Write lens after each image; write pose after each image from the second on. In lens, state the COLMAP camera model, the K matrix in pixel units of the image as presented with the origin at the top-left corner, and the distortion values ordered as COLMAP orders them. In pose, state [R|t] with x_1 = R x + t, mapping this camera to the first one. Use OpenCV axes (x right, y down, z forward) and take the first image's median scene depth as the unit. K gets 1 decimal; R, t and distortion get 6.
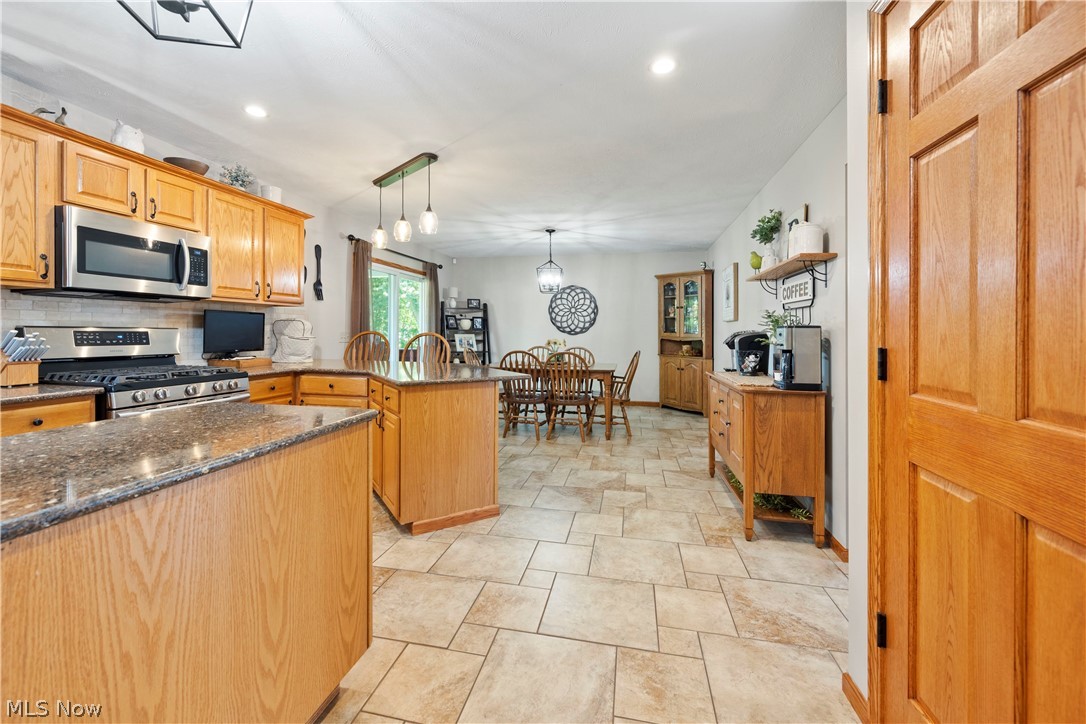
lens RADIAL K [[445.9, 0, 539.1], [0, 445.9, 334.3], [0, 0, 1]] dist [-0.000356, -0.000306]
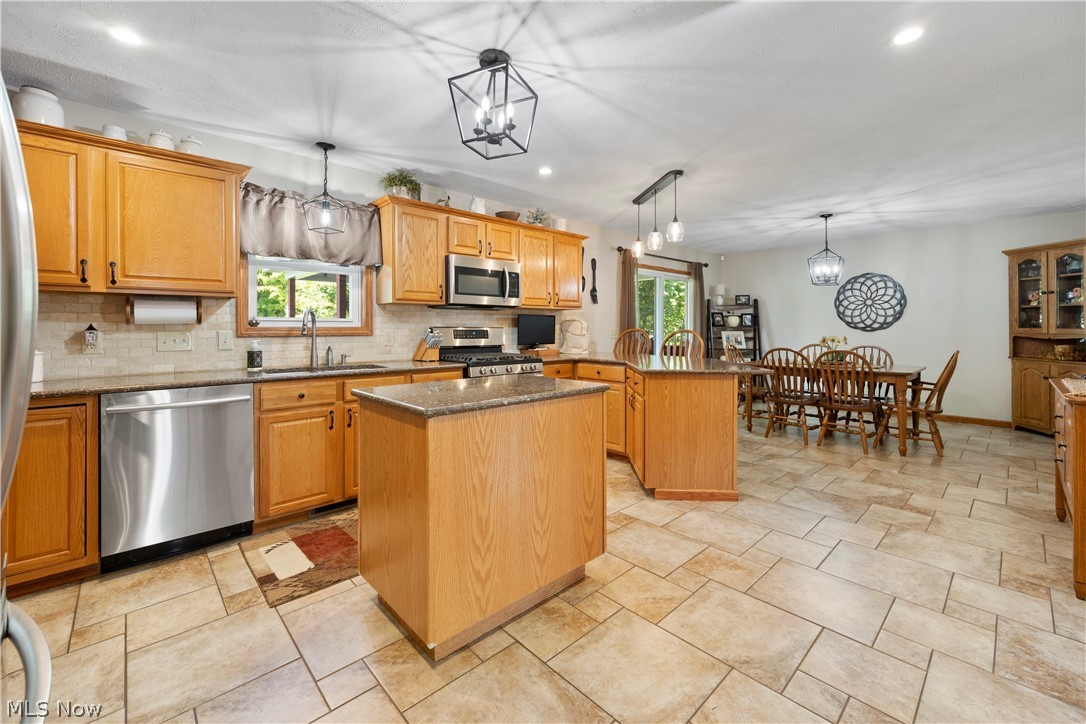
lens RADIAL K [[445.9, 0, 539.1], [0, 445.9, 334.3], [0, 0, 1]] dist [-0.000356, -0.000306]
pose [[0.817397, -0.001068, -0.576073, 0.126499], [0.003431, 0.999990, 0.003016, 0.004565], [0.576064, -0.004442, 0.817393, -0.126936]]
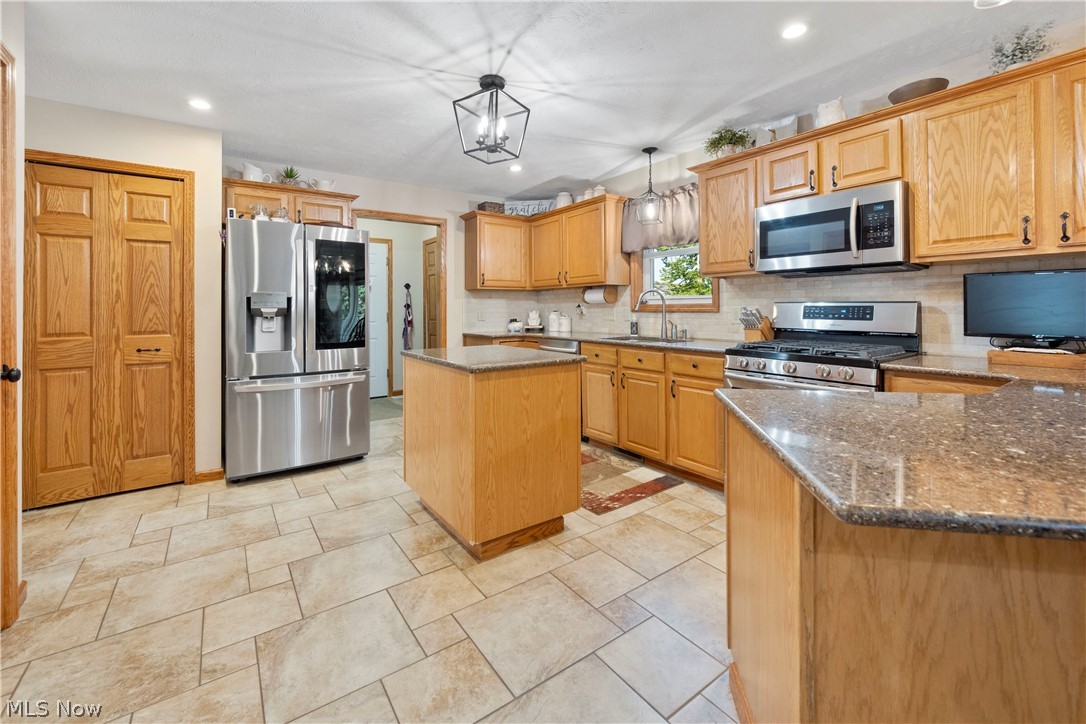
lens RADIAL K [[447.2, 0, 538.8], [0, 447.2, 309.1], [0, 0, 1]] dist [-0.000932, -0.000121]
pose [[-0.676568, -0.000616, -0.736380, 0.224312], [-0.003582, 0.999991, 0.002454, 0.000624], [0.736372, 0.004298, -0.676564, 0.996274]]
